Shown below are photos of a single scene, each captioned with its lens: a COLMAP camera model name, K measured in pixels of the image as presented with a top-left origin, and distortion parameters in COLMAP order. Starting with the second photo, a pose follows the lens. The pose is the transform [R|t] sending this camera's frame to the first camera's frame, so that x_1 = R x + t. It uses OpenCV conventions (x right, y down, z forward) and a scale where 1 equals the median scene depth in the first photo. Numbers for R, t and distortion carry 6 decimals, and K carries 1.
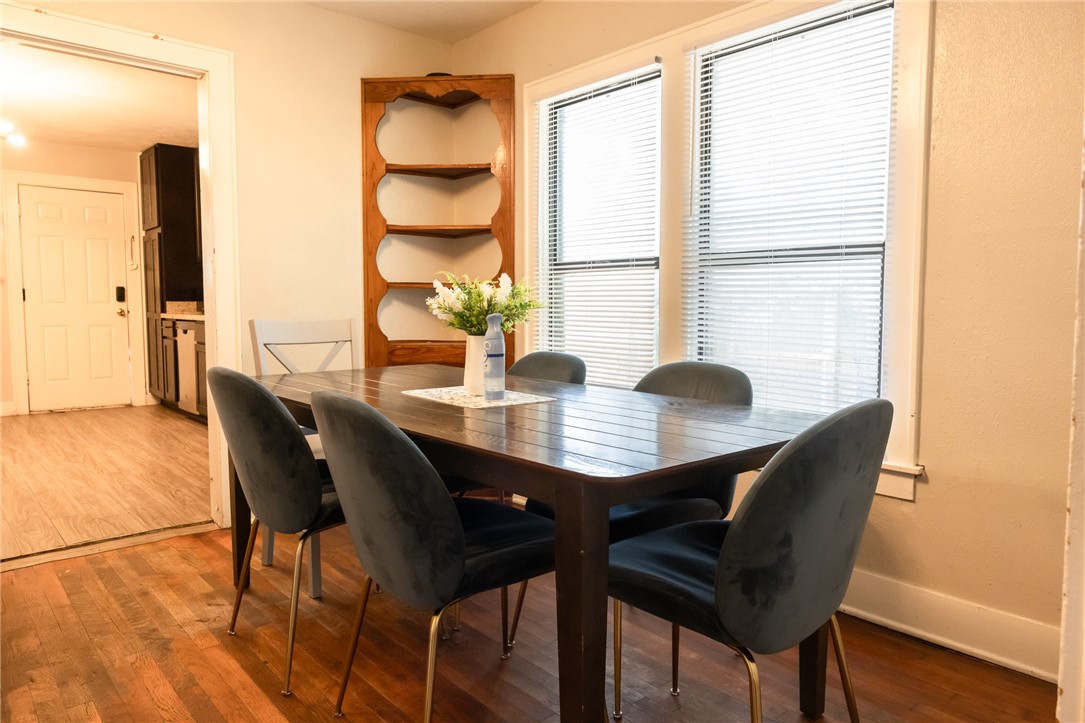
lens RADIAL K [[723.4, 0, 545.3], [0, 723.4, 360.3], [0, 0, 1]] dist [0.002079, 0.003572]
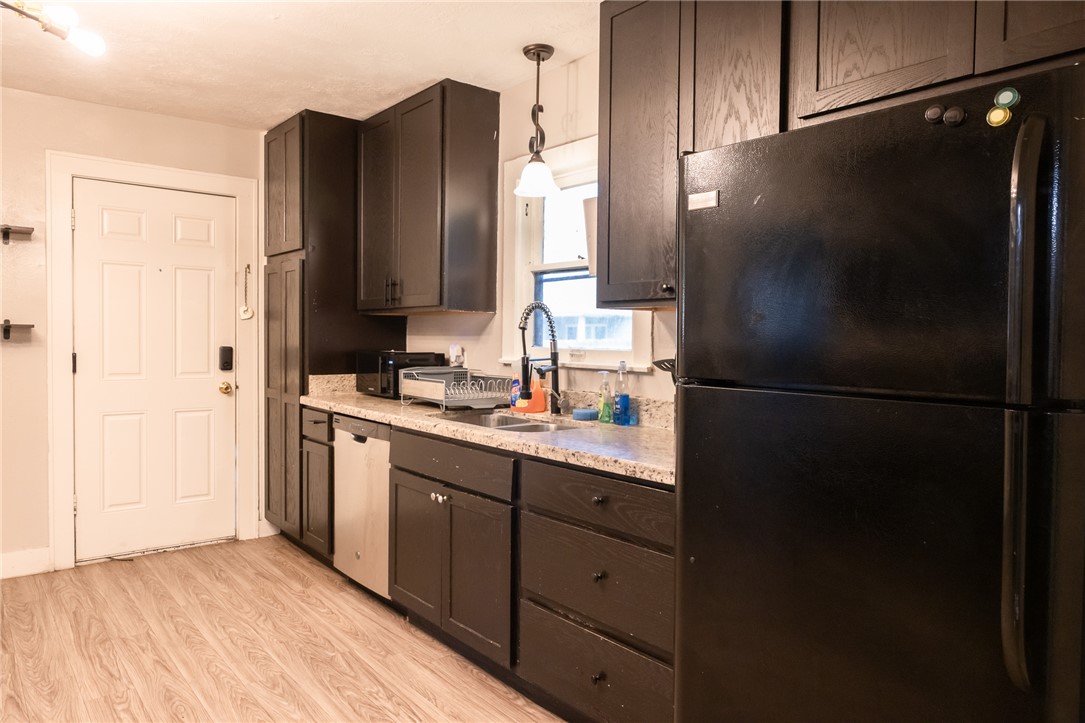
lens RADIAL K [[723.4, 0, 545.3], [0, 723.4, 360.3], [0, 0, 1]] dist [0.002079, 0.003572]
pose [[0.999507, 0.010404, -0.029632, -0.313722], [-0.011593, 0.999123, -0.040237, -0.072075], [0.029187, 0.040561, 0.998751, 0.416074]]
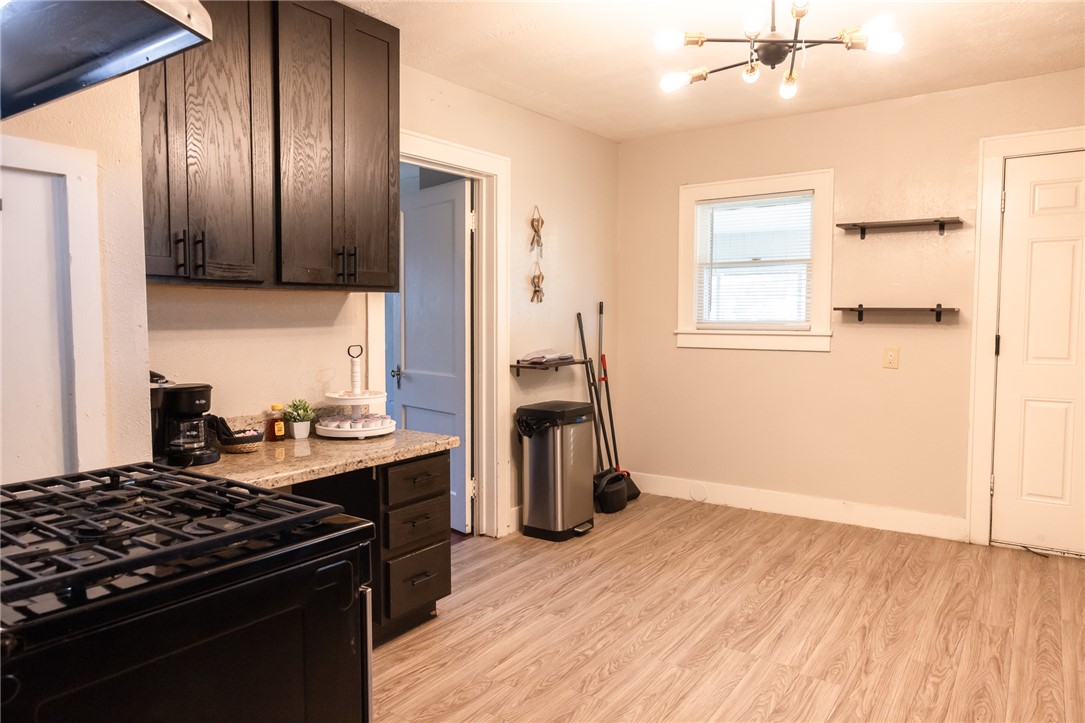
lens RADIAL K [[723.4, 0, 545.3], [0, 723.4, 360.3], [0, 0, 1]] dist [0.002079, 0.003572]
pose [[0.243489, 0.057204, -0.968215, -0.230618], [-0.067864, 0.996817, 0.041827, -0.076261], [0.967527, 0.055523, 0.246596, 0.487191]]
